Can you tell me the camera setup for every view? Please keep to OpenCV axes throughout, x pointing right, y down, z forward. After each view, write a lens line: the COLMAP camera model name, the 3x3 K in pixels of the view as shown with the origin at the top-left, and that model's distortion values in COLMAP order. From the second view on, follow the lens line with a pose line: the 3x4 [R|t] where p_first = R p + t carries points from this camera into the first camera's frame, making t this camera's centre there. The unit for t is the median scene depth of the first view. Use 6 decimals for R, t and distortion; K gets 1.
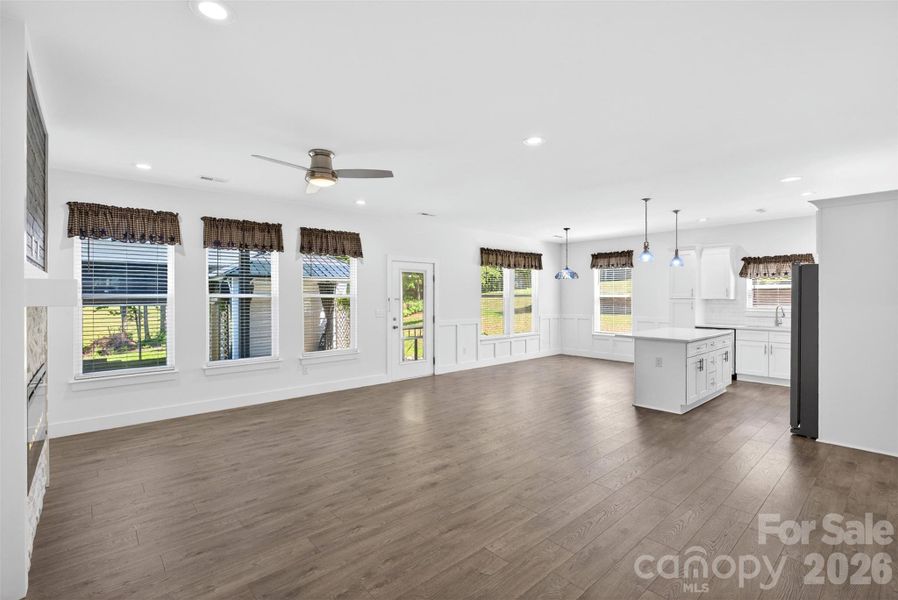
lens RADIAL K [[409.8, 0, 451.0], [0, 409.8, 297.5], [0, 0, 1]] dist [-0.012324, 0.000115]
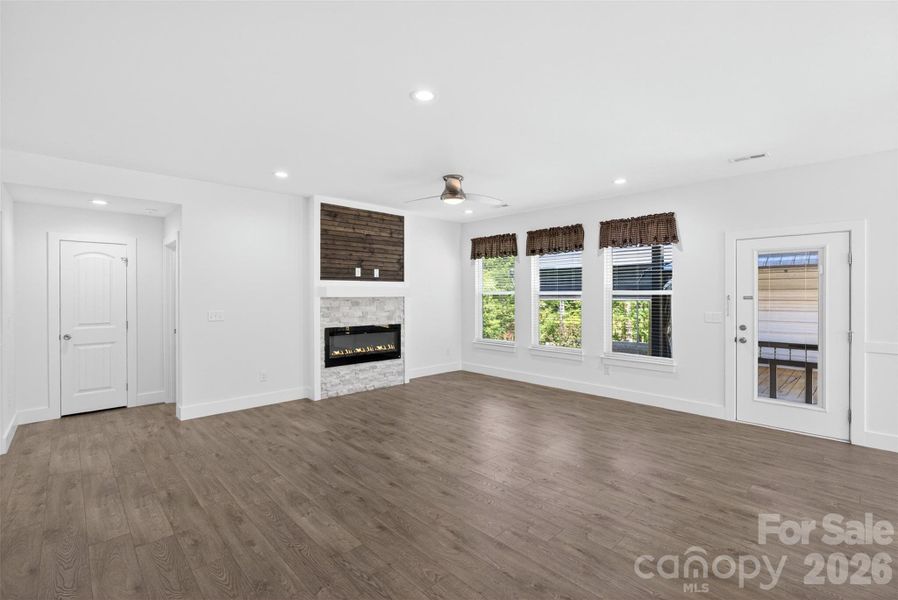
lens RADIAL K [[409.8, 0, 454.1], [0, 409.8, 295.4], [0, 0, 1]] dist [-0.012324, 0.000115]
pose [[0.034944, 0.011882, -0.999319, 0.674617], [-0.000484, 0.999929, 0.011872, -0.009719], [0.999389, 0.000069, 0.034947, 0.698615]]
